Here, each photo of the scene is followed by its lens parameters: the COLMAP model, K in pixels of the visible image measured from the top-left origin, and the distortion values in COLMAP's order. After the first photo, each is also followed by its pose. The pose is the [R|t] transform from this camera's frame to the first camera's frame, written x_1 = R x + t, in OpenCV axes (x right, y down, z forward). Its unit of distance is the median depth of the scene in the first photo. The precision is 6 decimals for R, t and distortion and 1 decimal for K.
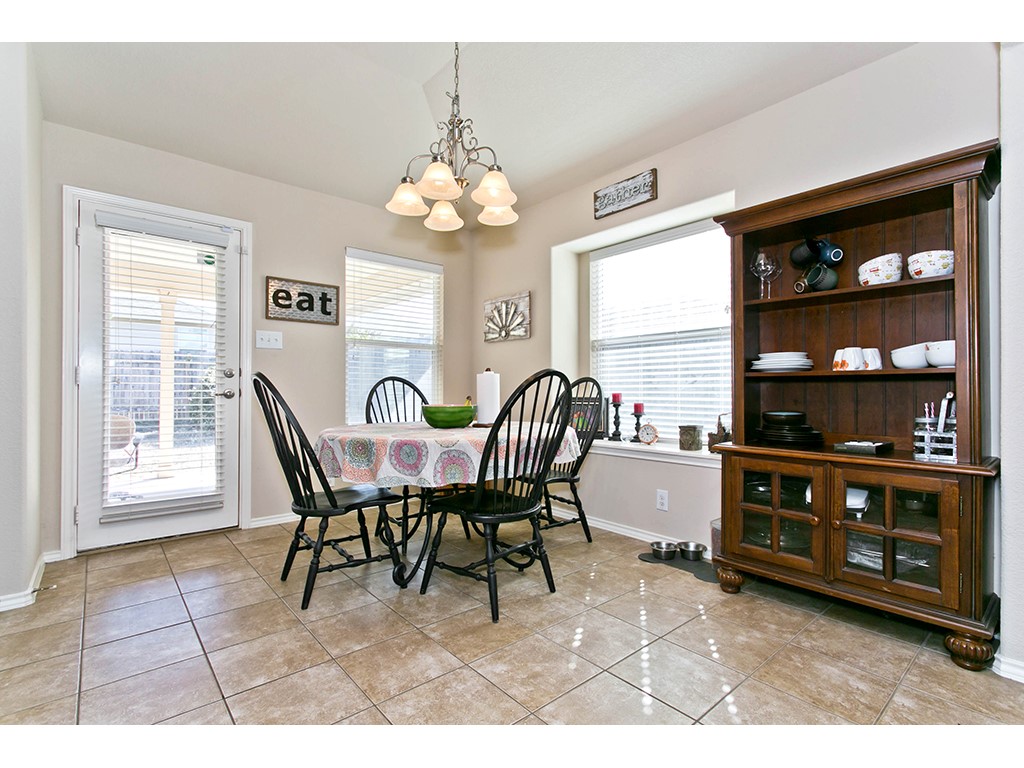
lens RADIAL K [[480.5, 0, 461.0], [0, 480.5, 386.8], [0, 0, 1]] dist [0.029263, -0.000187]
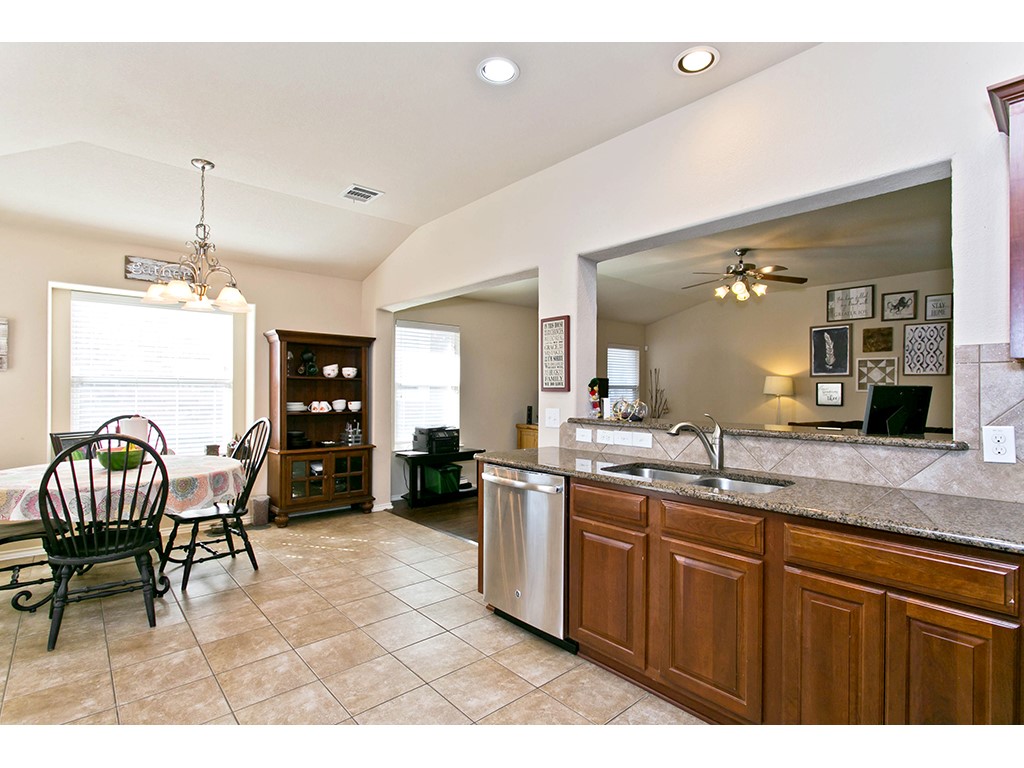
lens RADIAL K [[526.9, 0, 513.8], [0, 526.9, 391.4], [0, 0, 1]] dist [0.000954, 0.000528]
pose [[-0.021387, 0.003410, 0.999765, -1.669341], [-0.003796, 0.999987, -0.003492, -0.119440], [-0.999764, -0.003869, -0.021374, 0.145554]]
